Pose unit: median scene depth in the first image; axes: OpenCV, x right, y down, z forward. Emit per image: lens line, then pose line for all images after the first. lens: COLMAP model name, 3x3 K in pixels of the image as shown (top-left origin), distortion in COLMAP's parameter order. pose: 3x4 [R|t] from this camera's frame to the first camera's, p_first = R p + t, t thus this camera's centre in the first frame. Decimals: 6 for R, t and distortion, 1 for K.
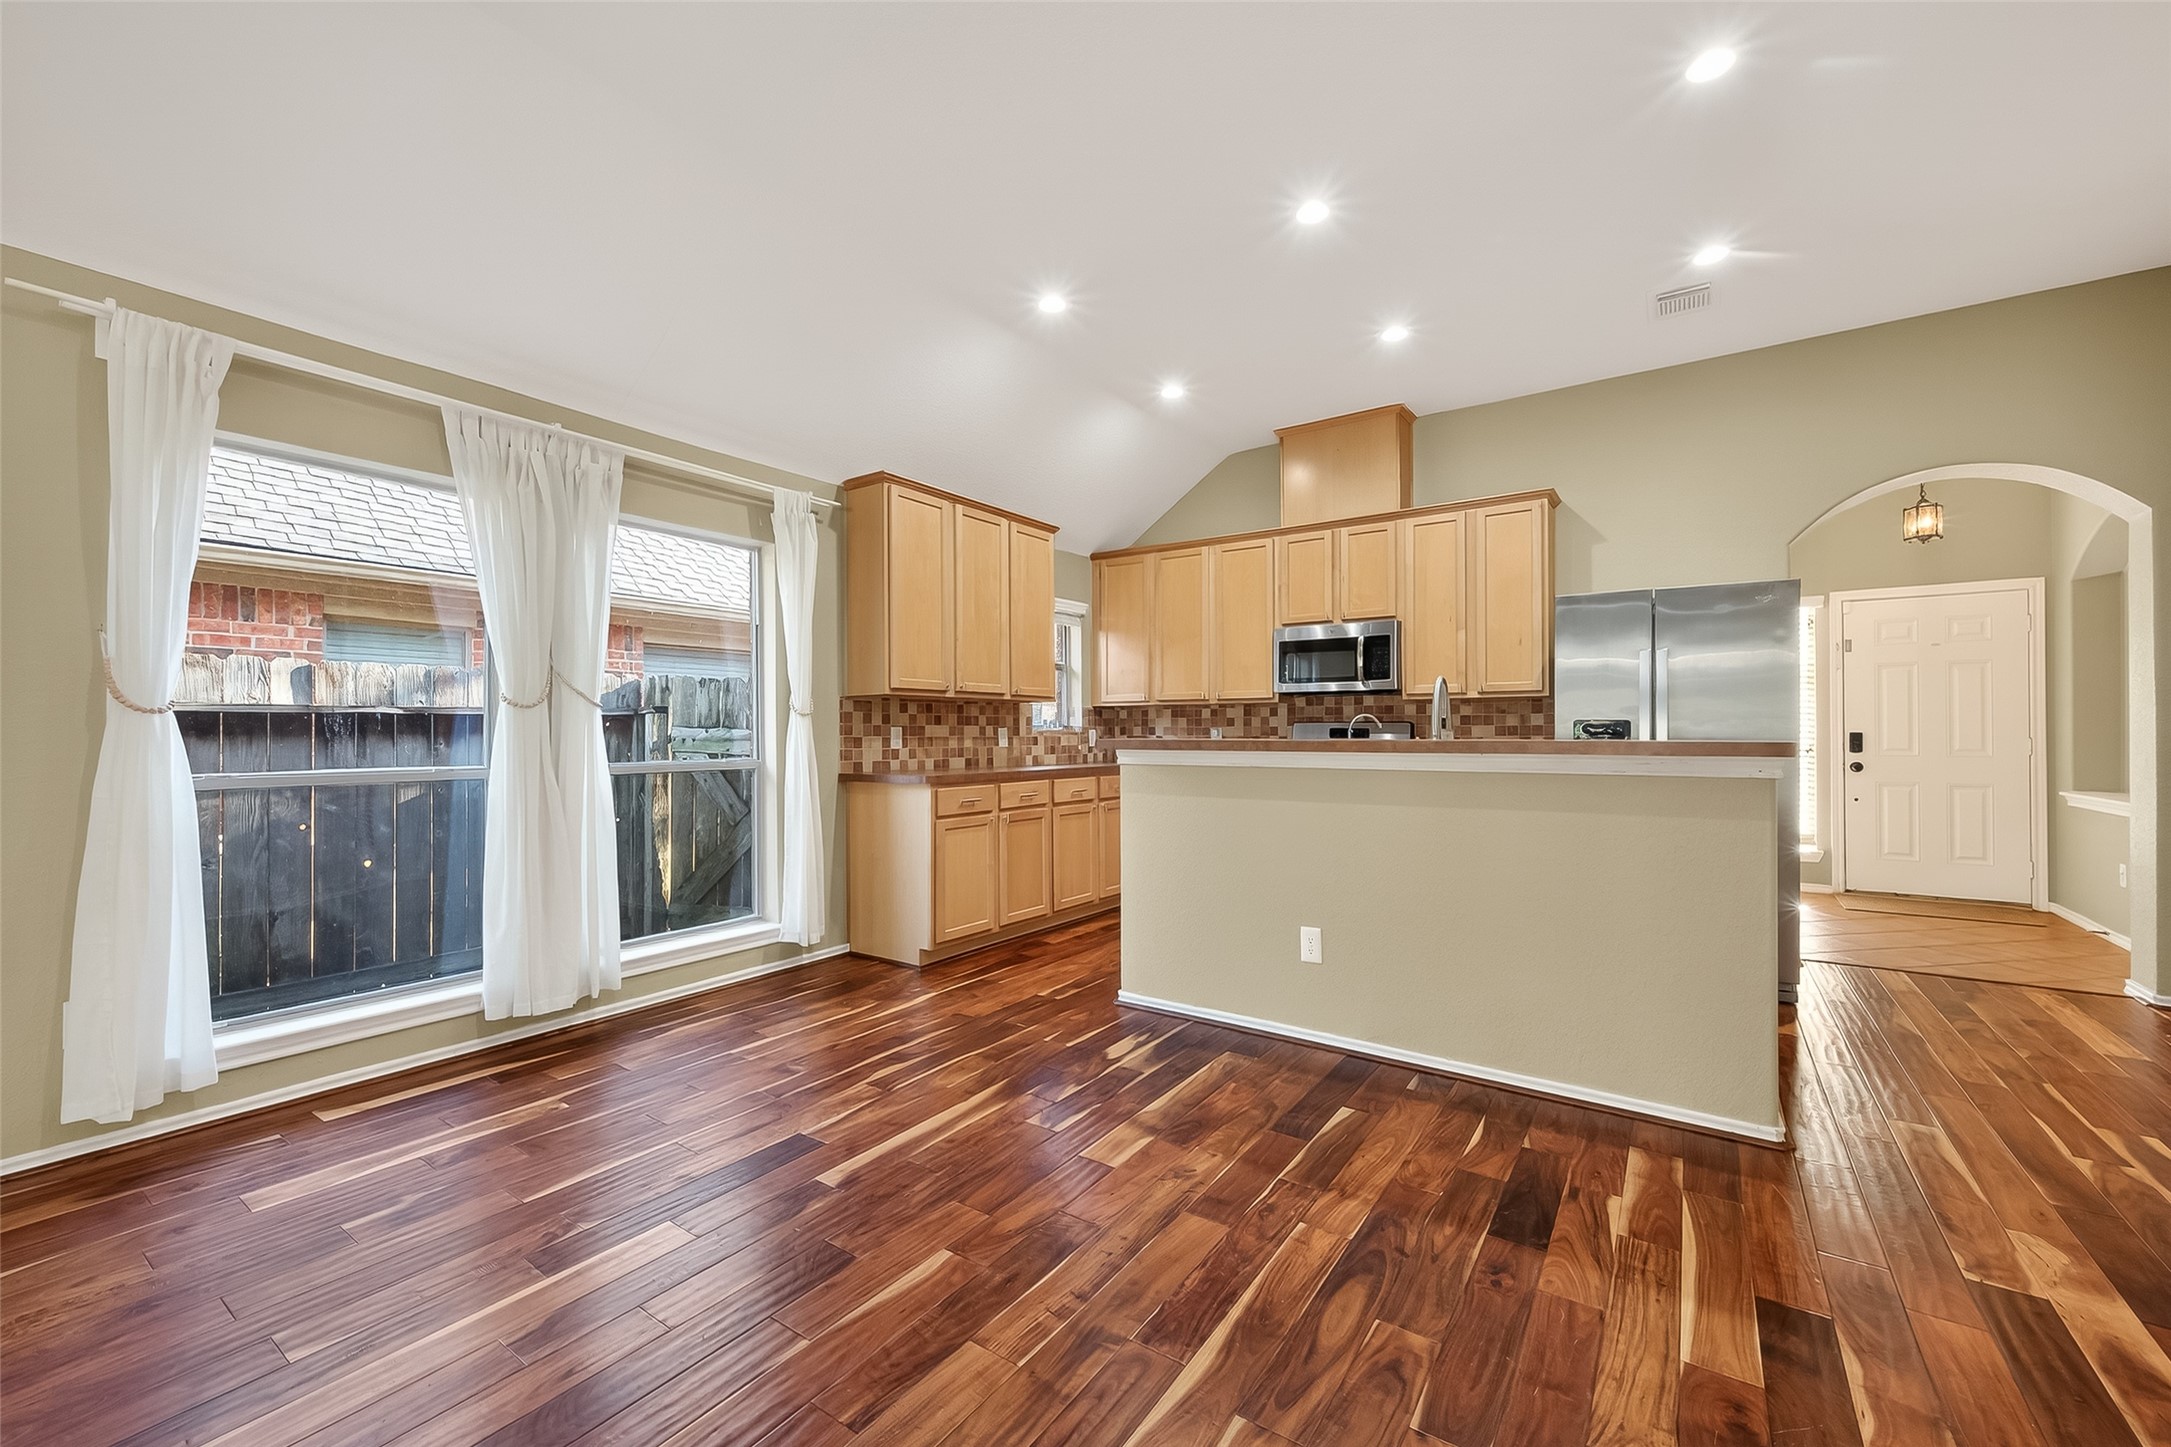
lens RADIAL K [[884.1, 0, 1085.5], [0, 884.1, 723.5], [0, 0, 1]] dist [0.000401, -0.000004]
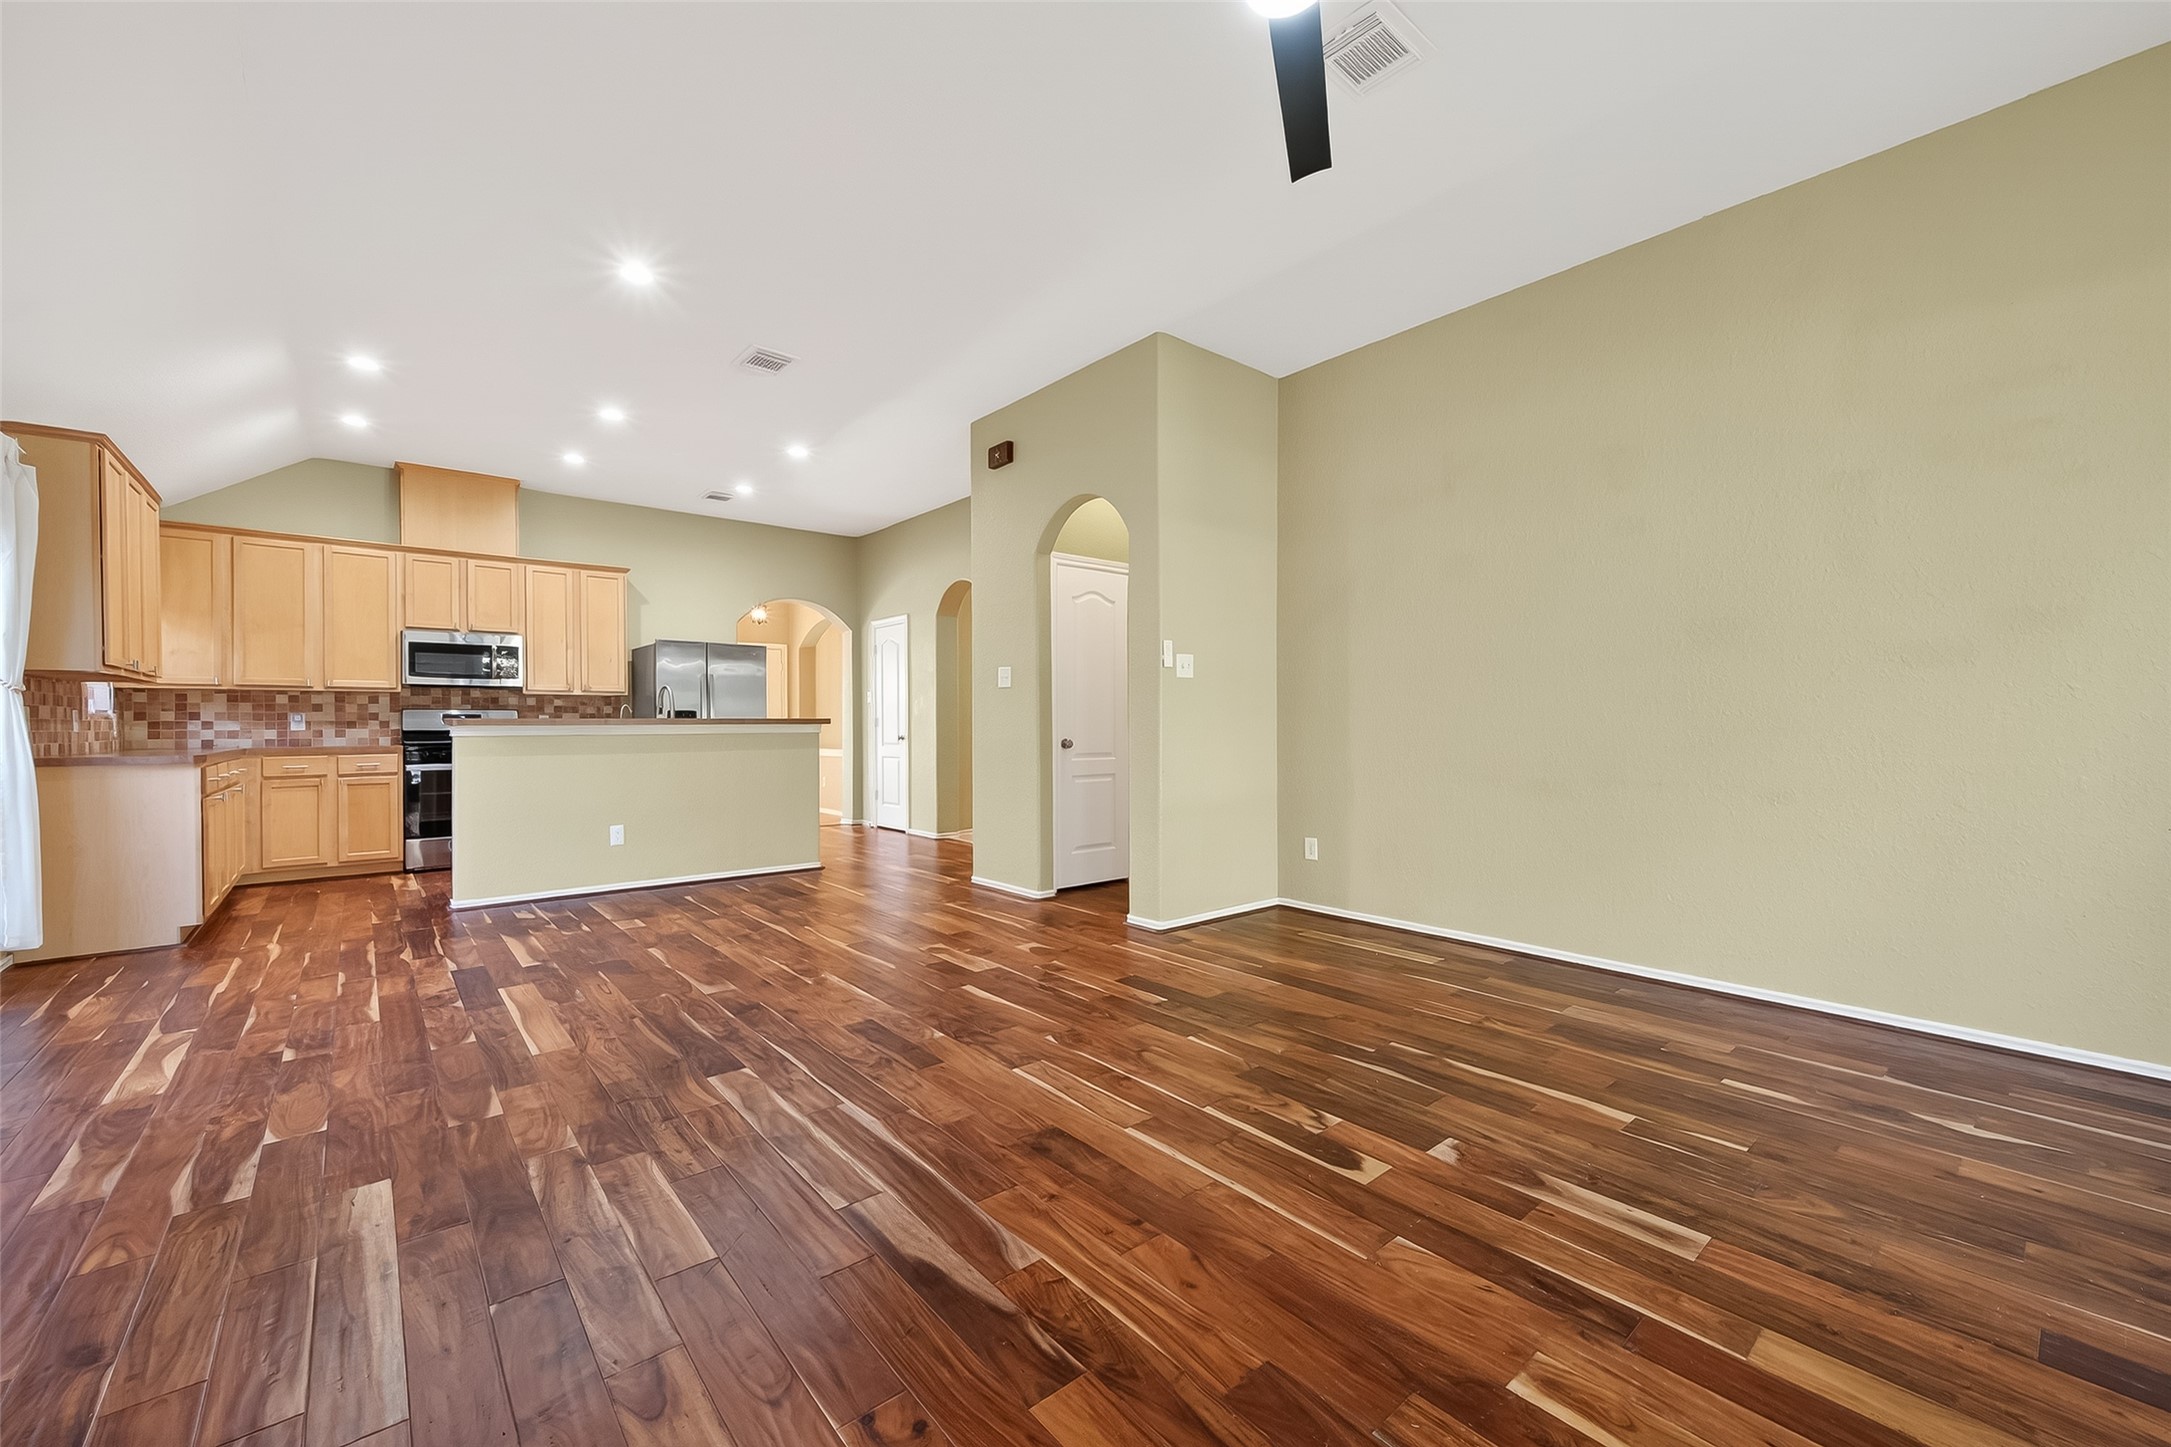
lens RADIAL K [[851.5, 0, 1105.2], [0, 851.5, 736.4], [0, 0, 1]] dist [-0.001634, -0.000544]
pose [[0.248747, -0.014944, 0.968453, -0.719455], [-0.005526, 0.999843, 0.016847, 0.012217], [-0.968553, -0.009542, 0.248626, -0.228980]]
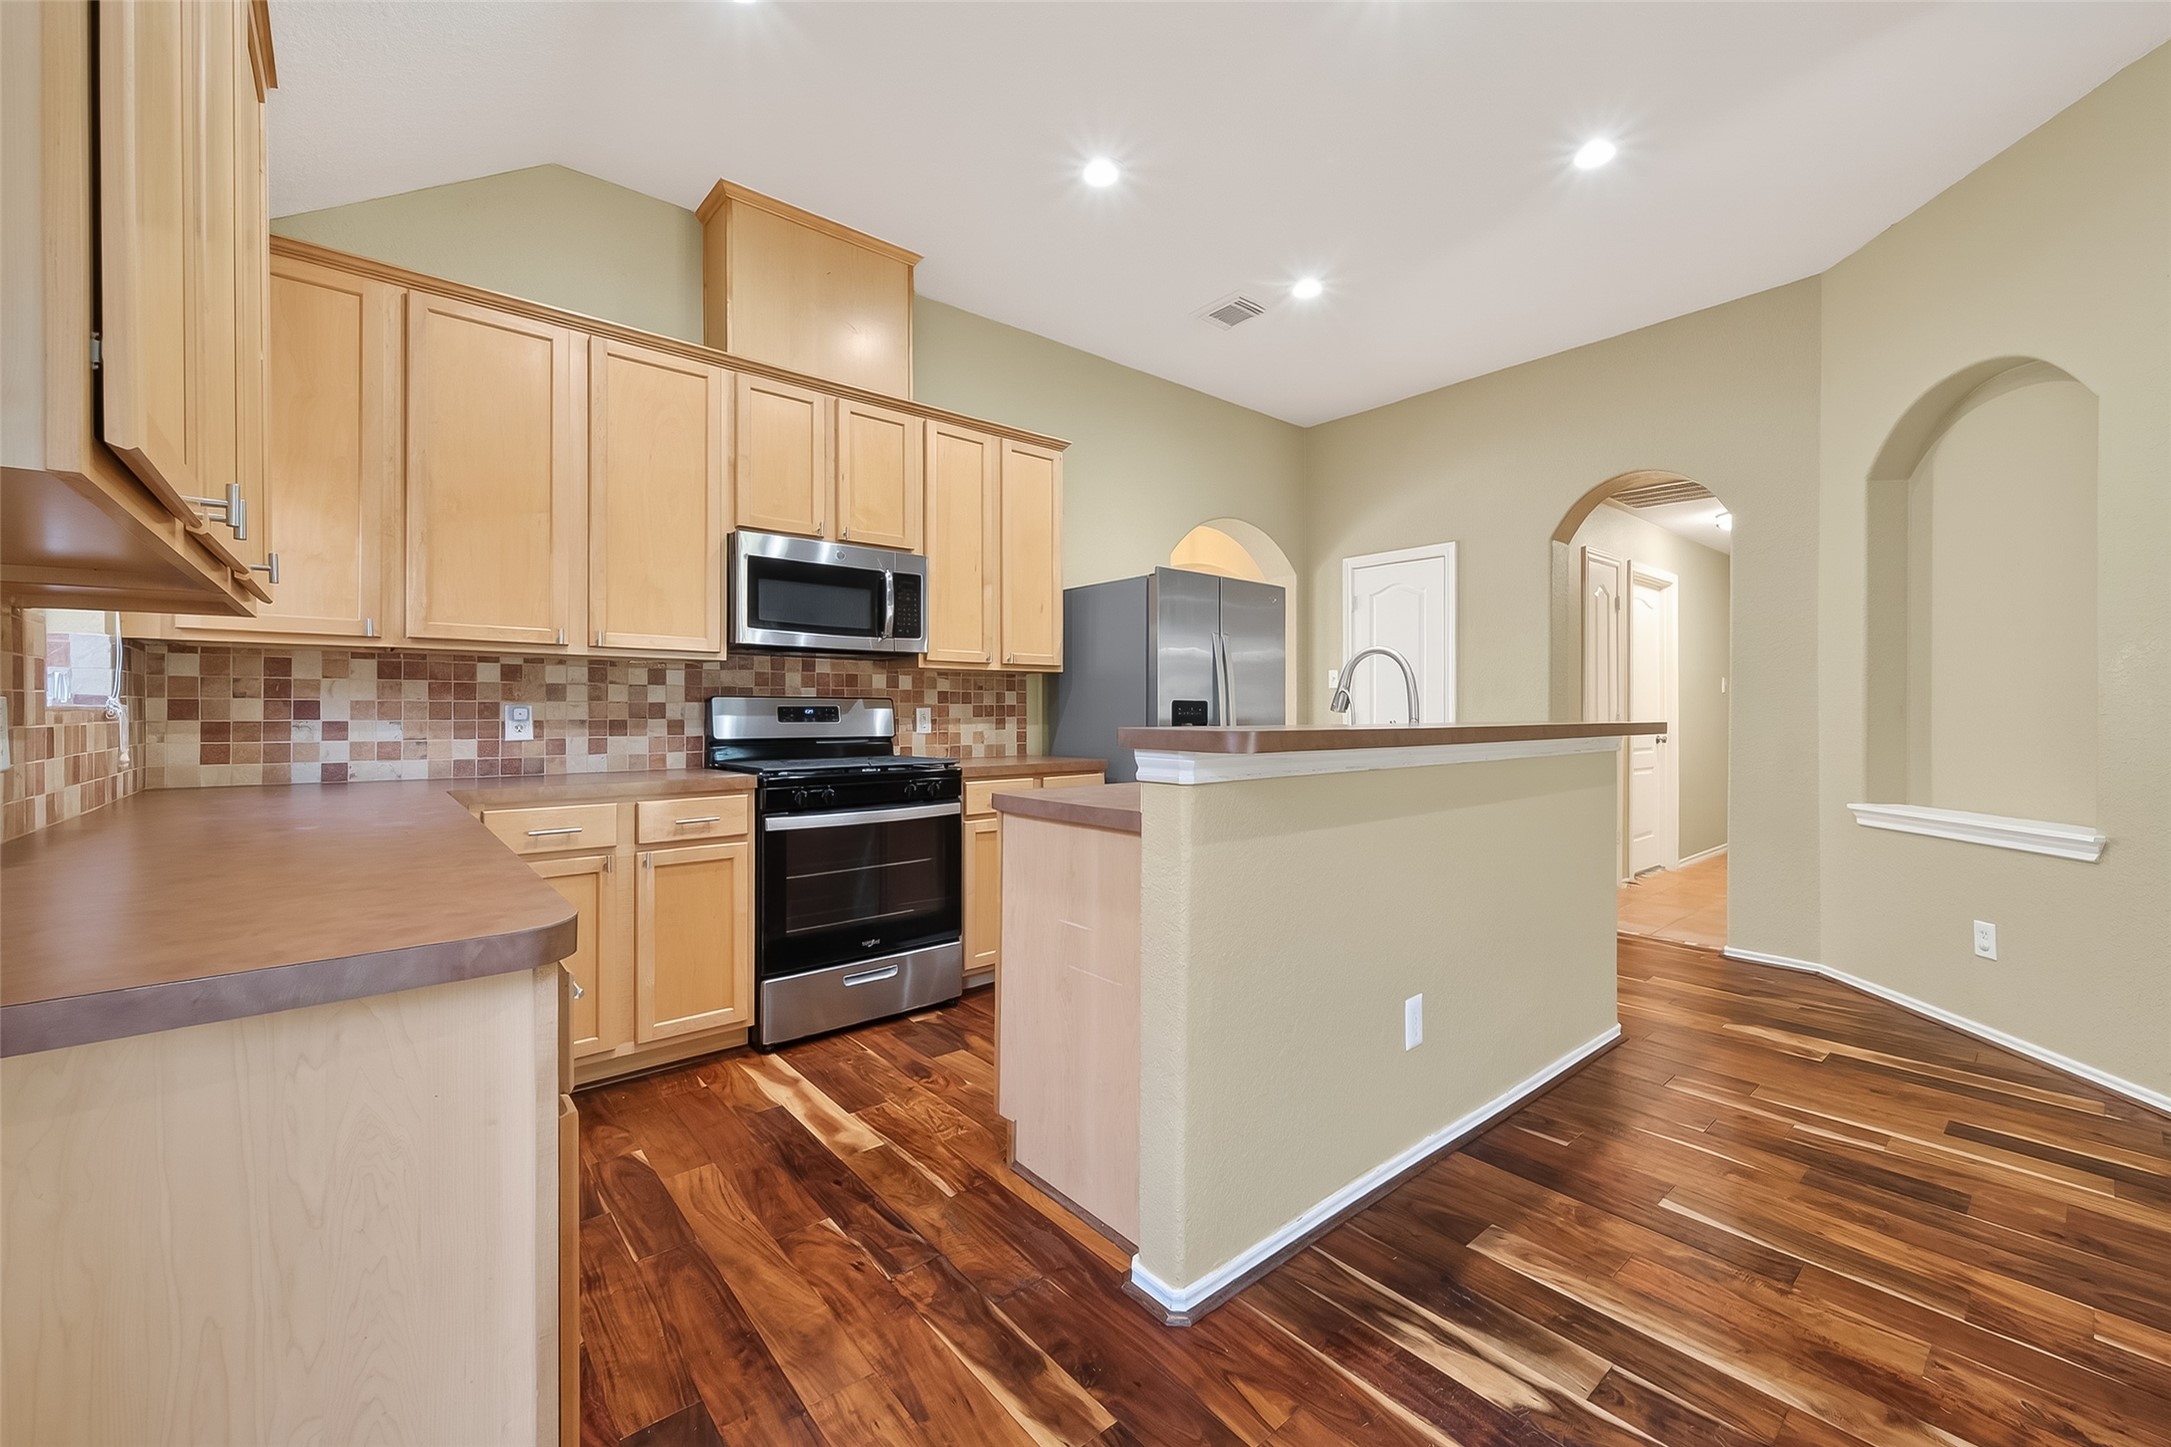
lens RADIAL K [[851.2, 0, 1120.8], [0, 851.2, 719.3], [0, 0, 1]] dist [-0.000251, 0.000023]
pose [[0.238827, -0.008979, 0.971021, -0.281110], [-0.012549, 0.999845, 0.012332, 0.004300], [-0.970981, -0.015130, 0.238678, 0.673500]]
